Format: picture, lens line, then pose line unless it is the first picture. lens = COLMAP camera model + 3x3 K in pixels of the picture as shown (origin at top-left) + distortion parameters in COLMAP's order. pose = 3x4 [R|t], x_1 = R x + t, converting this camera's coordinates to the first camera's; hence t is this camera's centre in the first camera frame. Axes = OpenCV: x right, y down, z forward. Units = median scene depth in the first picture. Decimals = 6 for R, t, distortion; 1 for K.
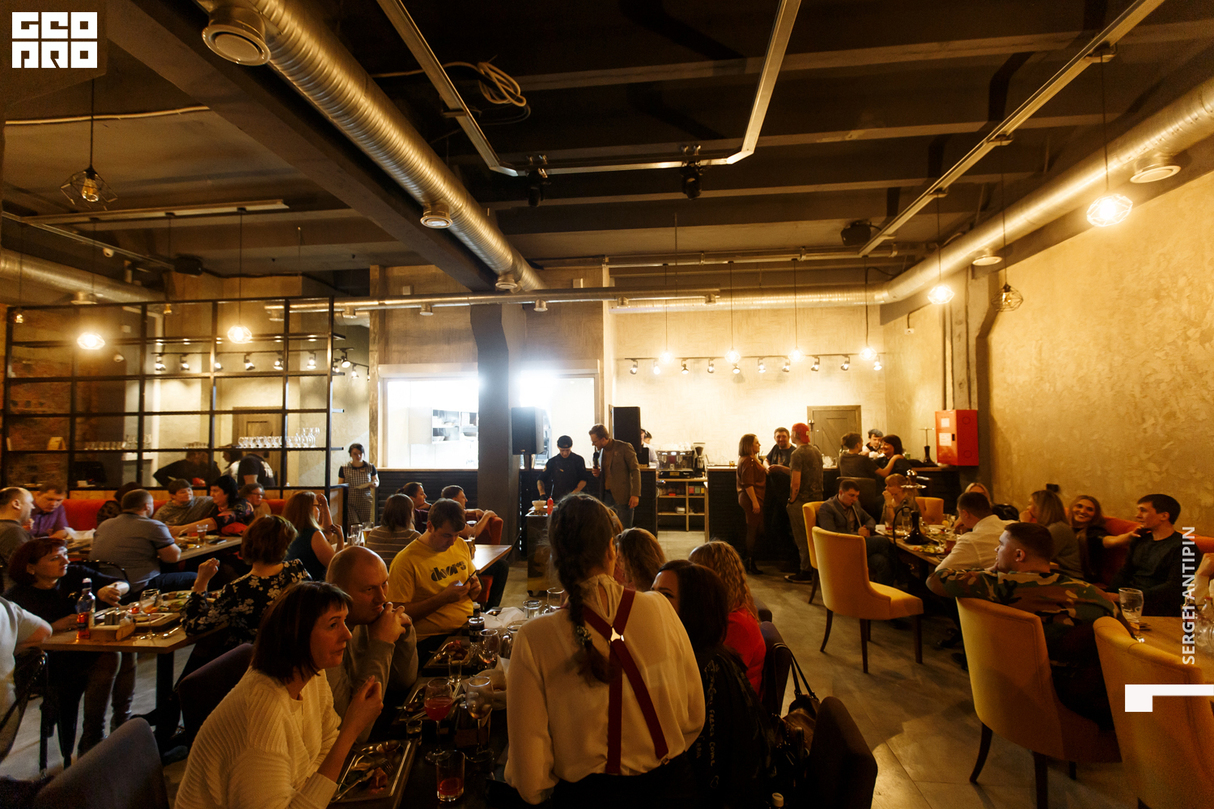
lens RADIAL K [[551.5, 0, 607.0], [0, 551.5, 404.5], [0, 0, 1]] dist [0.002437, 0.000218]
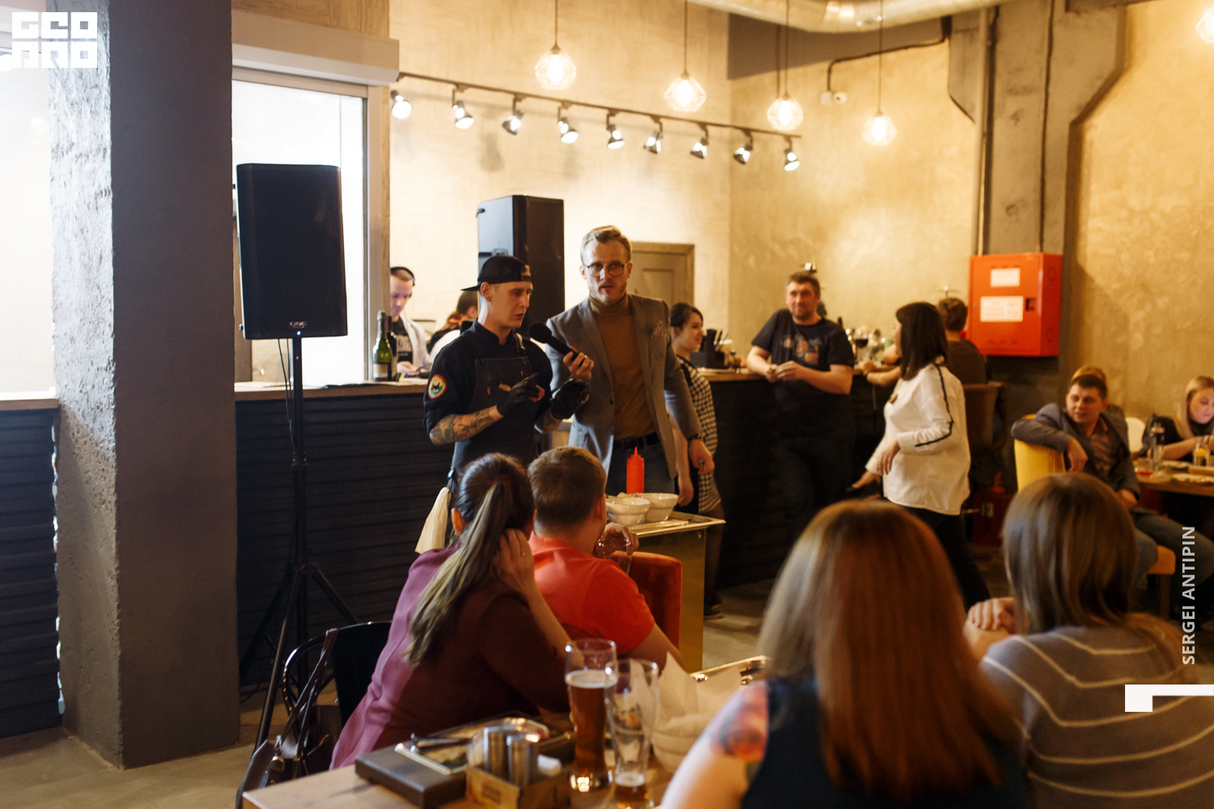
lens RADIAL K [[1217.5, 0, 607.0], [0, 1217.5, 404.5], [0, 0, 1]] dist [0.000094, 0.009370]
pose [[0.663472, -0.041884, 0.747027, -0.524553], [-0.042736, 0.994680, 0.093725, 0.060645], [-0.746979, -0.094110, 0.658153, 0.496755]]
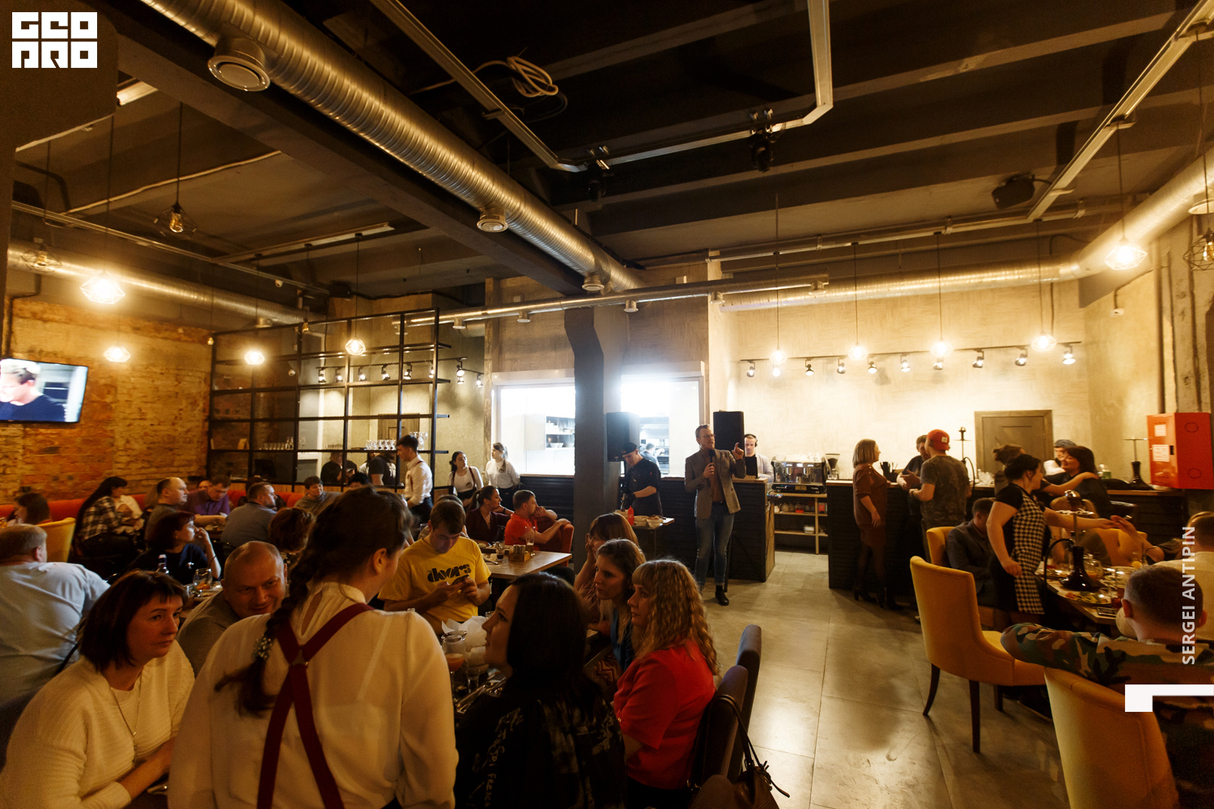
lens RADIAL K [[563.2, 0, 607.0], [0, 563.2, 404.5], [0, 0, 1]] dist [0.003276, -0.000626]
pose [[0.956258, -0.008497, -0.292403, 0.121552], [0.003038, 0.999813, -0.019120, 0.010168], [0.292510, 0.017395, 0.956104, 0.053301]]
